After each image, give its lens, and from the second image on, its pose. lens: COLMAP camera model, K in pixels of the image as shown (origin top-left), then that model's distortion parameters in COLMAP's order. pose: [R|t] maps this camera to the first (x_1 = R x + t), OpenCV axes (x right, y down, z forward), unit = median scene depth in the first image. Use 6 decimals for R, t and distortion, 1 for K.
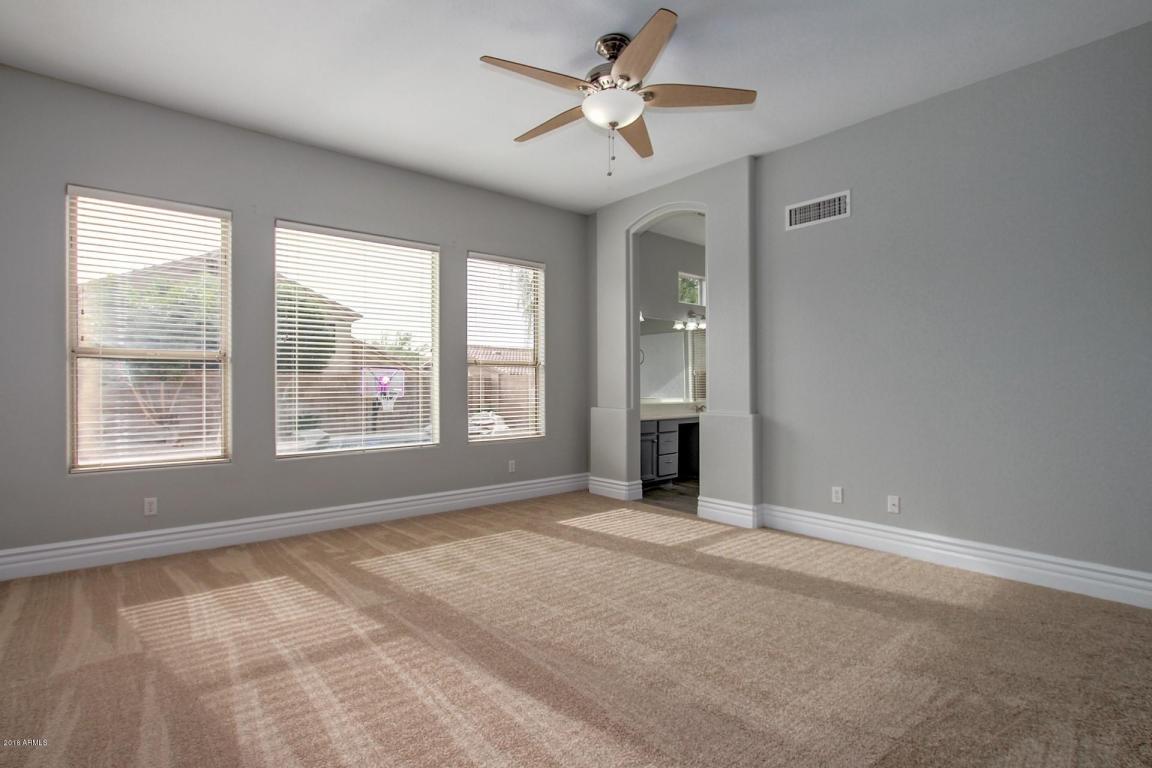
lens RADIAL K [[553.7, 0, 574.4], [0, 553.7, 387.0], [0, 0, 1]] dist [0.000776, 0.000089]
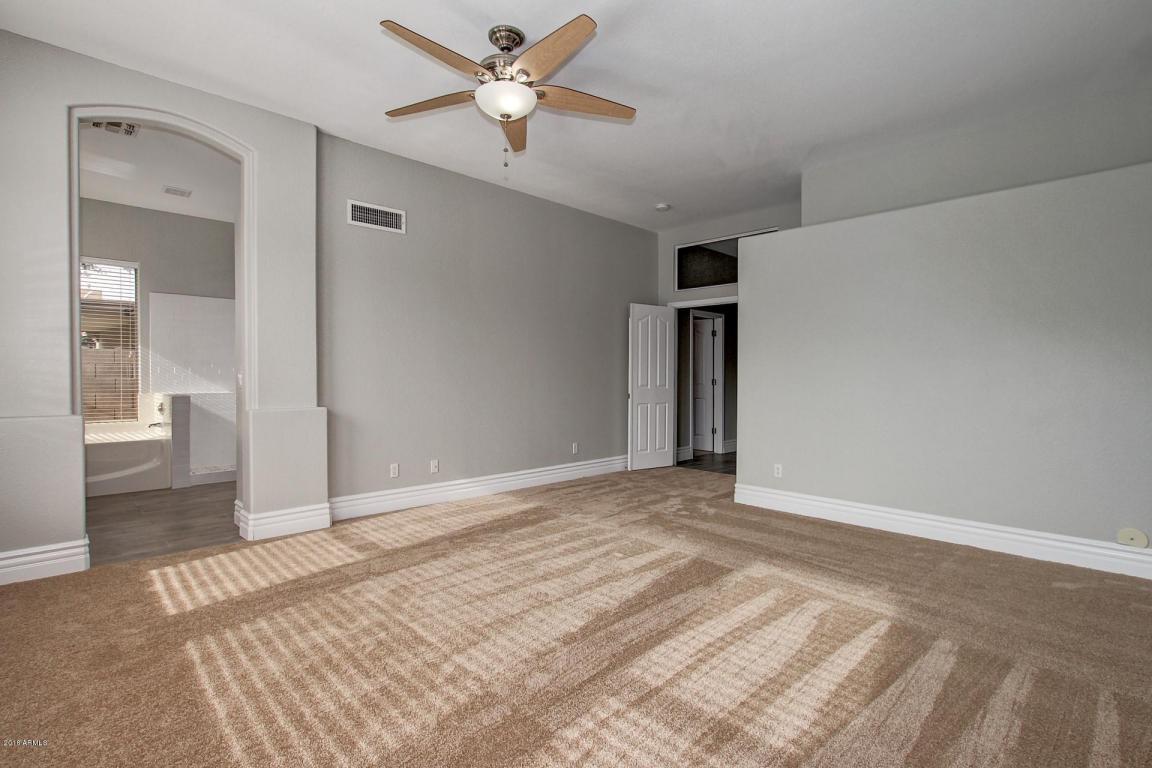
lens RADIAL K [[553.7, 0, 570.0], [0, 553.7, 382.1], [0, 0, 1]] dist [0.000776, 0.000089]
pose [[-0.045952, -0.009702, 0.998897, -0.709840], [-0.001658, 0.999952, 0.009636, -0.001979], [-0.998942, -0.001213, -0.045965, 0.700366]]
